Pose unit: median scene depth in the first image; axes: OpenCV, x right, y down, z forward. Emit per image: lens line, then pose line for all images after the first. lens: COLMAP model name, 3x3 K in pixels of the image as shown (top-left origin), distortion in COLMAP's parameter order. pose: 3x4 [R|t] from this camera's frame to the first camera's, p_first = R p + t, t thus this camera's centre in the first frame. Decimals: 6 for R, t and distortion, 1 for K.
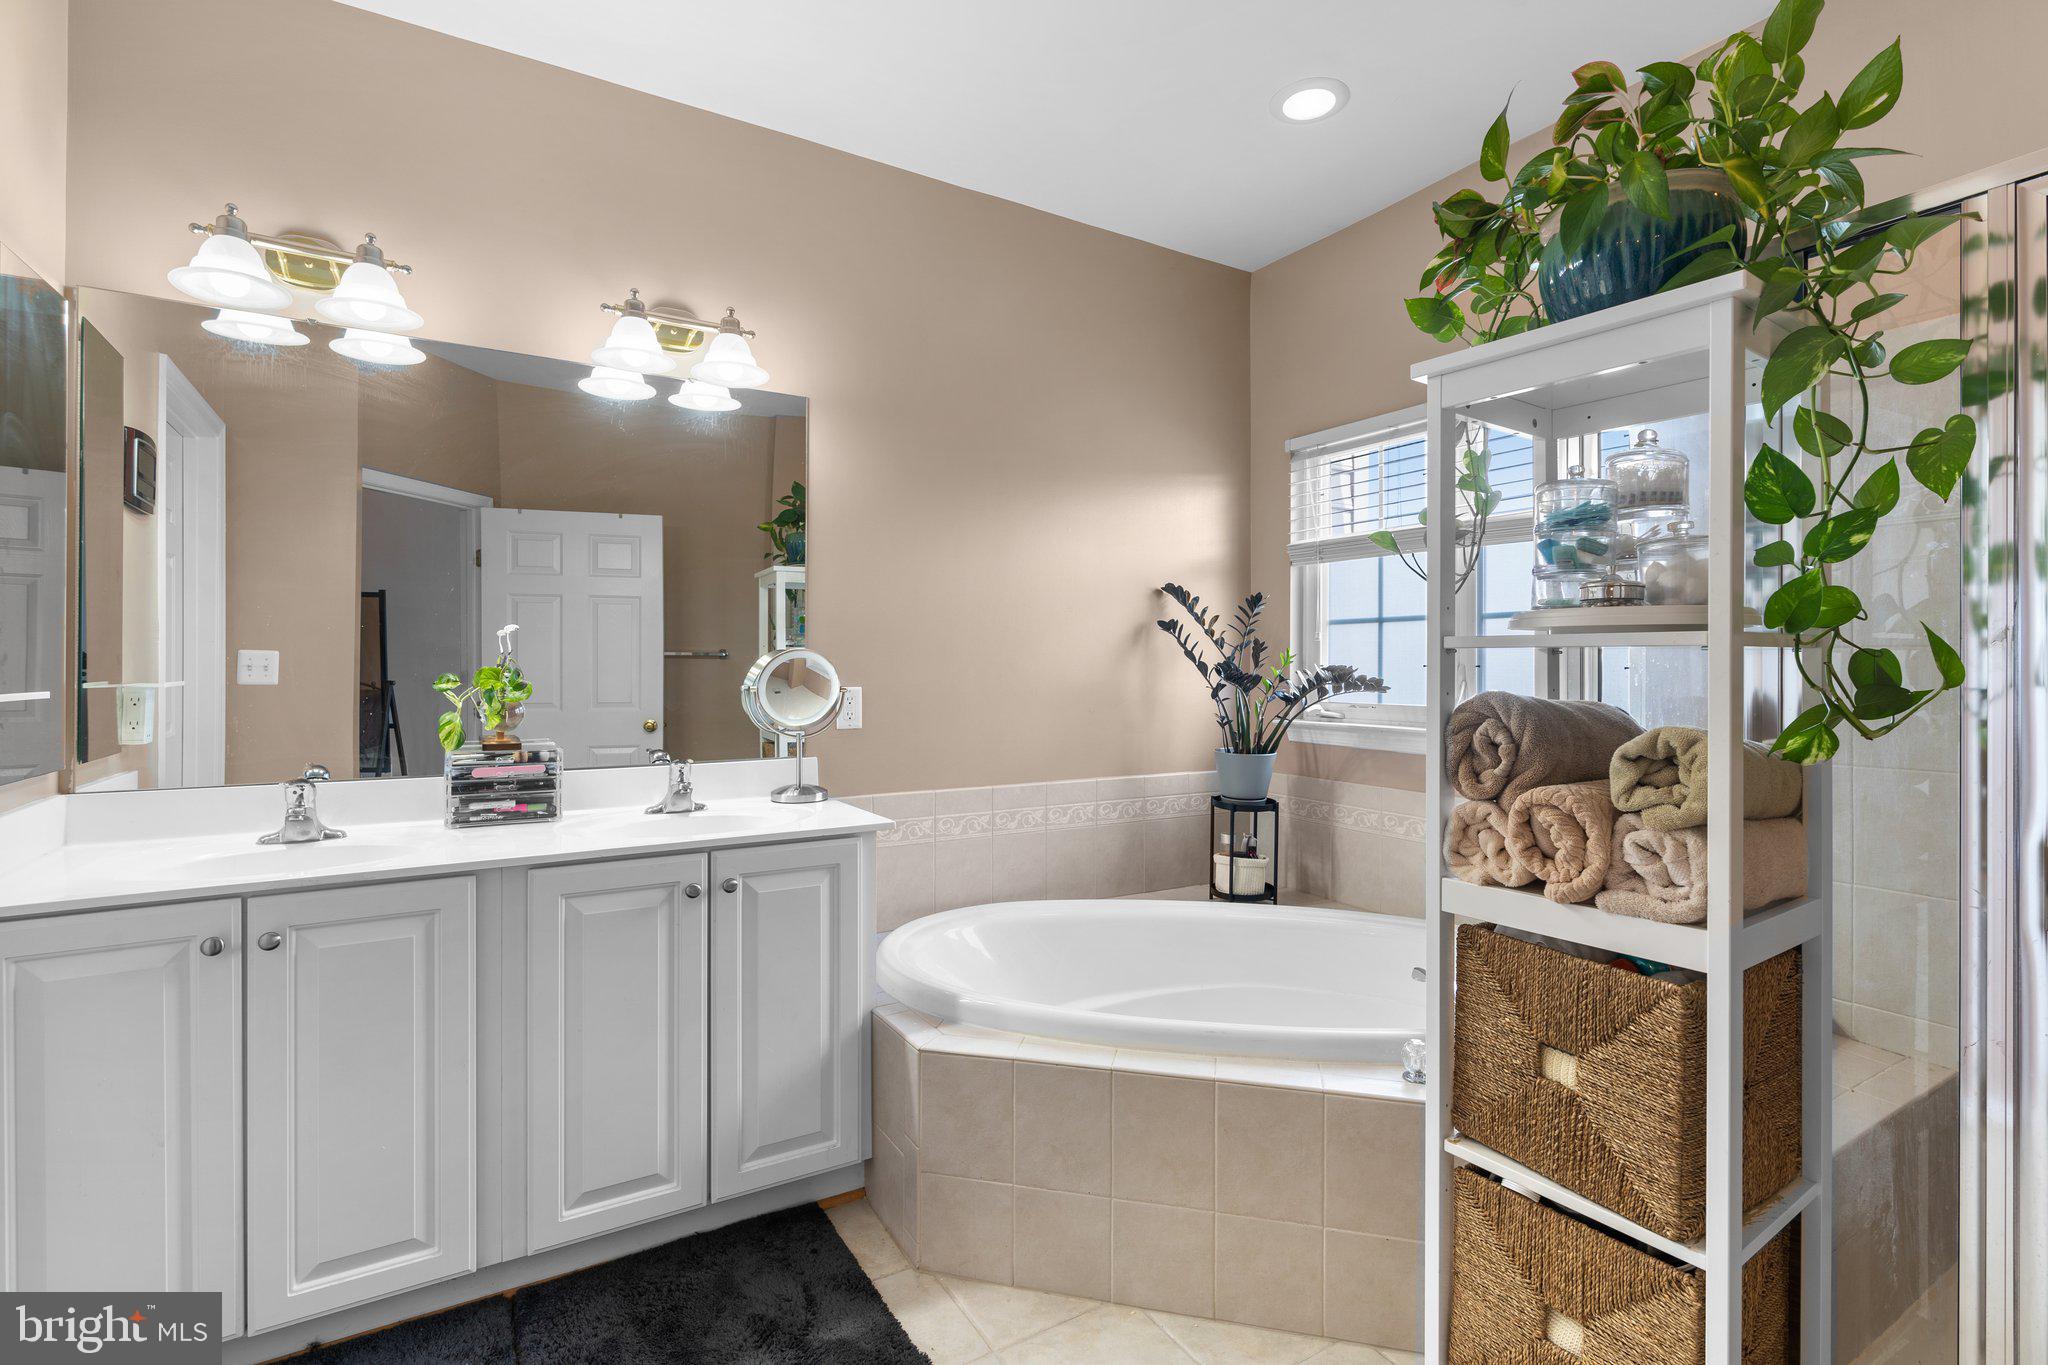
lens RADIAL K [[933.8, 0, 1026.3], [0, 933.8, 672.0], [0, 0, 1]] dist [0.000803, 0.001006]
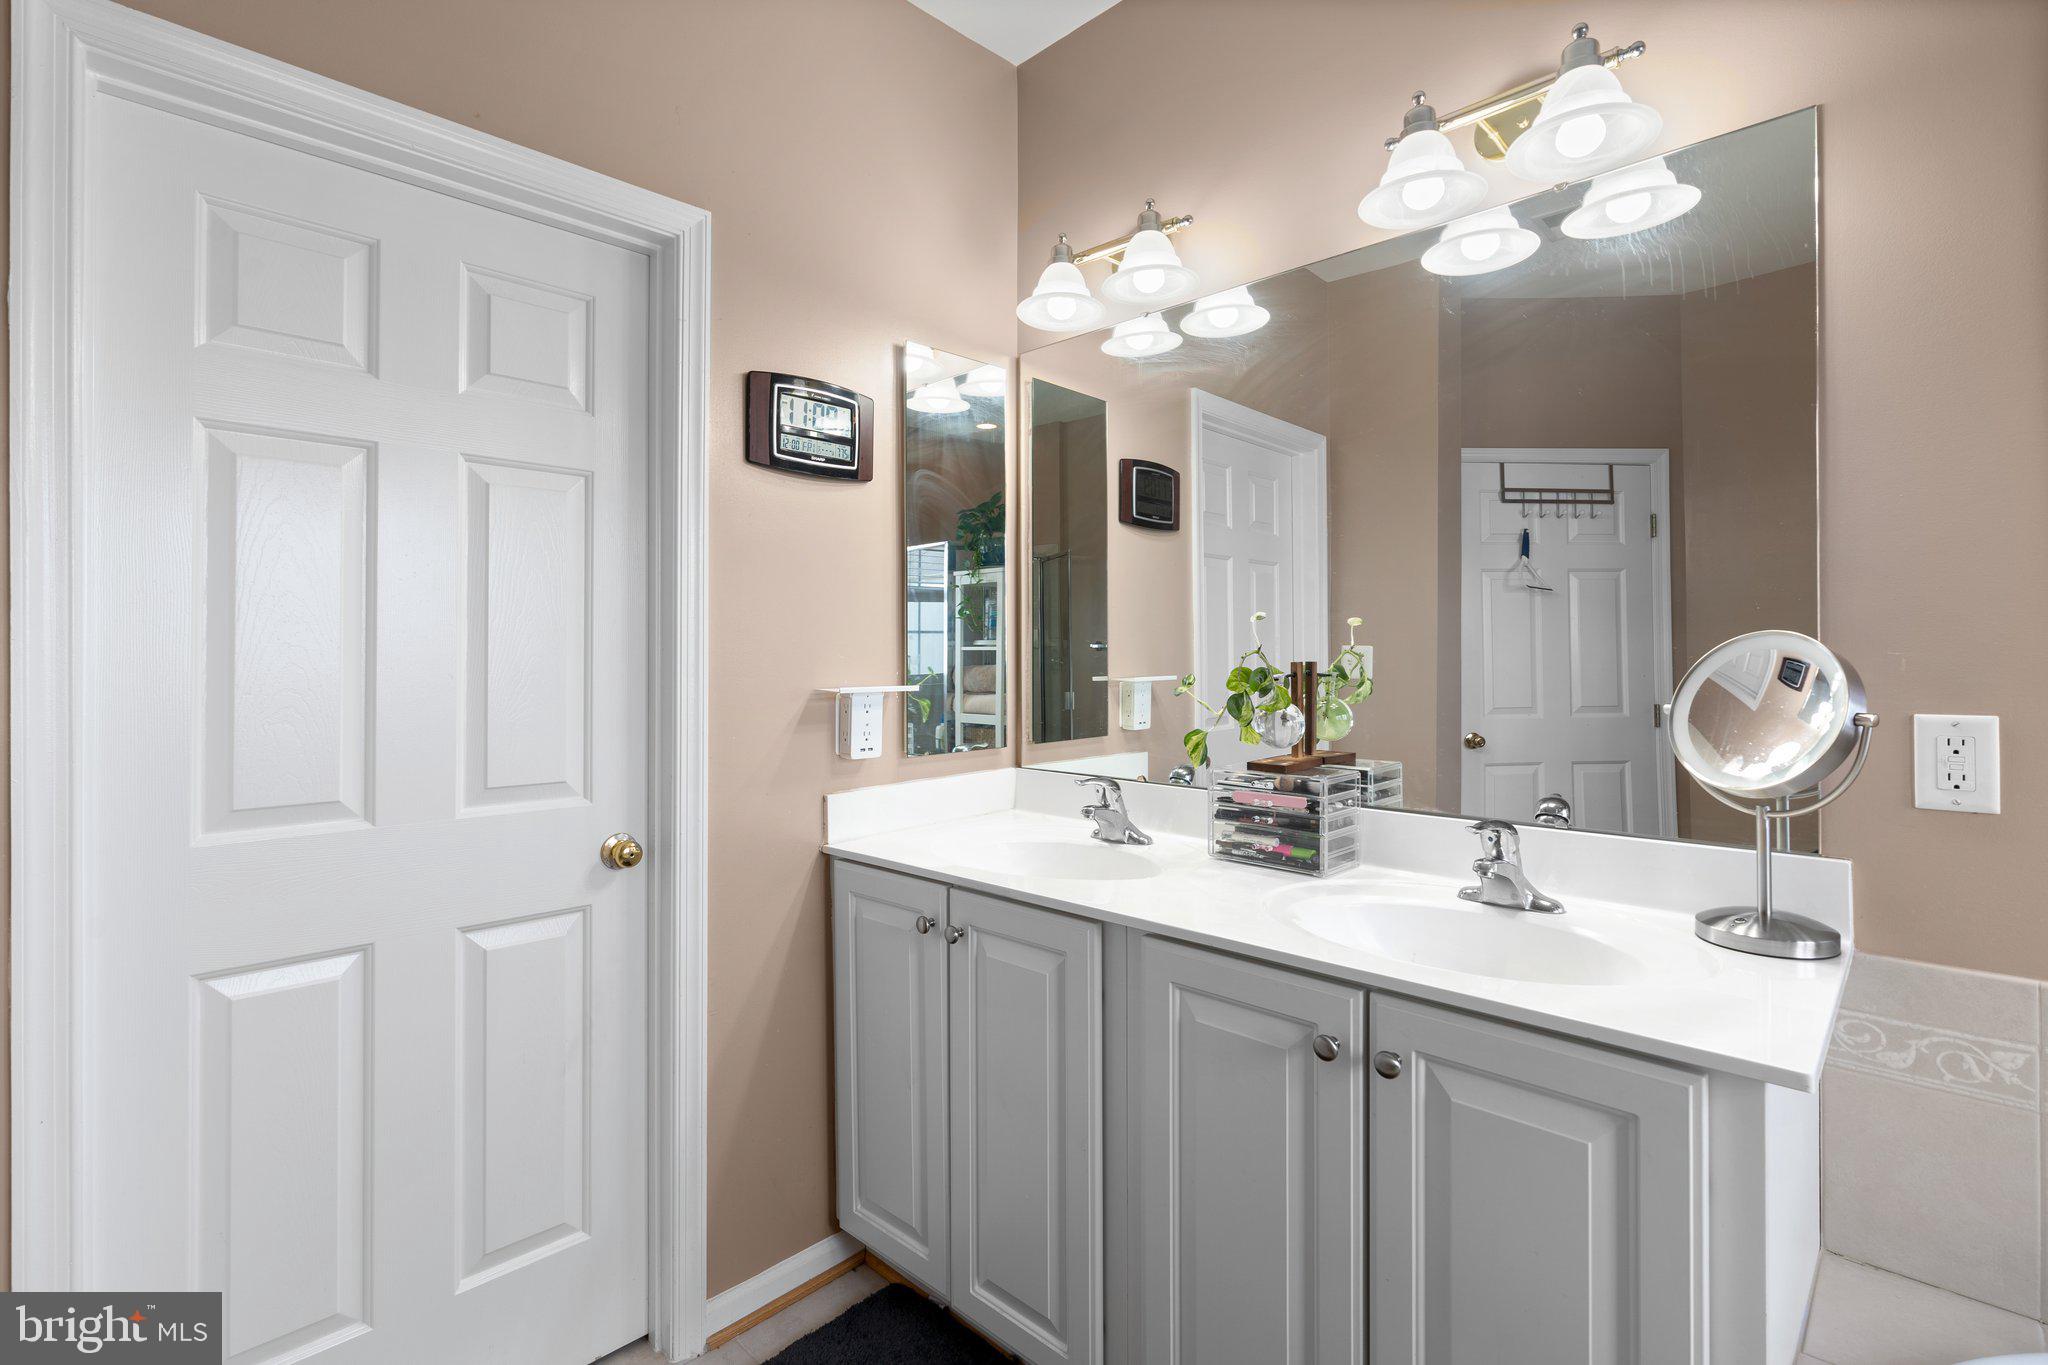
lens RADIAL K [[947.6, 0, 1025.5], [0, 947.6, 657.1], [0, 0, 1]] dist [-0.002121, 0.001573]
pose [[0.264191, 0.001469, -0.964469, 0.162019], [-0.008079, 0.999967, -0.000690, -0.011283], [0.964437, 0.007974, 0.264194, 0.614128]]
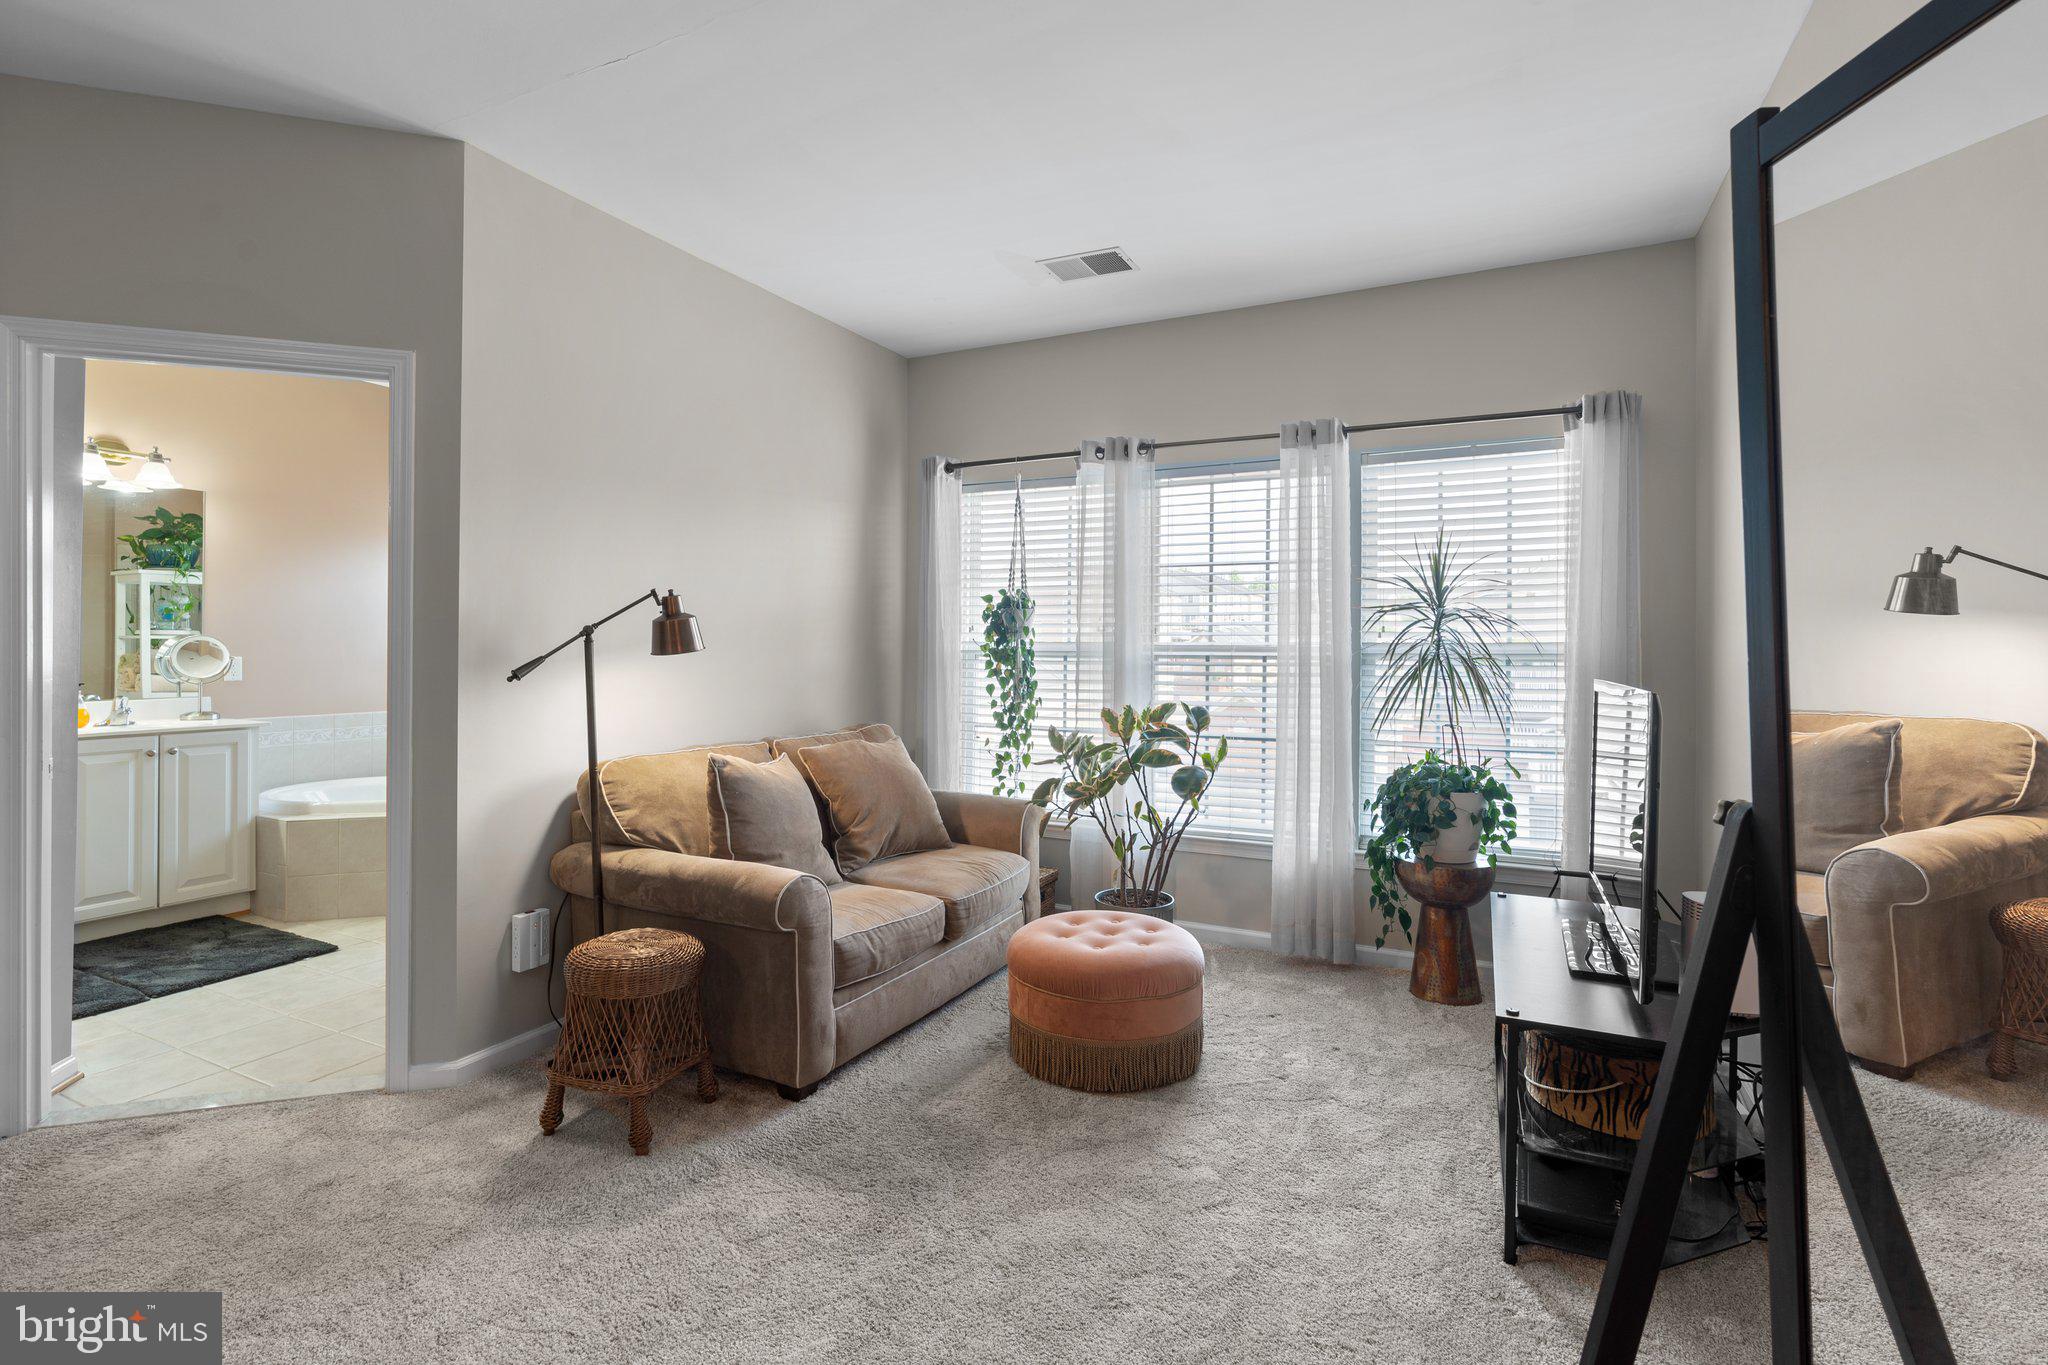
lens RADIAL K [[947.6, 0, 1025.5], [0, 947.6, 657.1], [0, 0, 1]] dist [-0.002121, 0.001573]
pose [[0.839835, -0.002869, 0.542833, 0.126711], [0.000696, 0.999991, 0.004209, 0.012251], [-0.542841, -0.003157, 0.839830, -1.715311]]
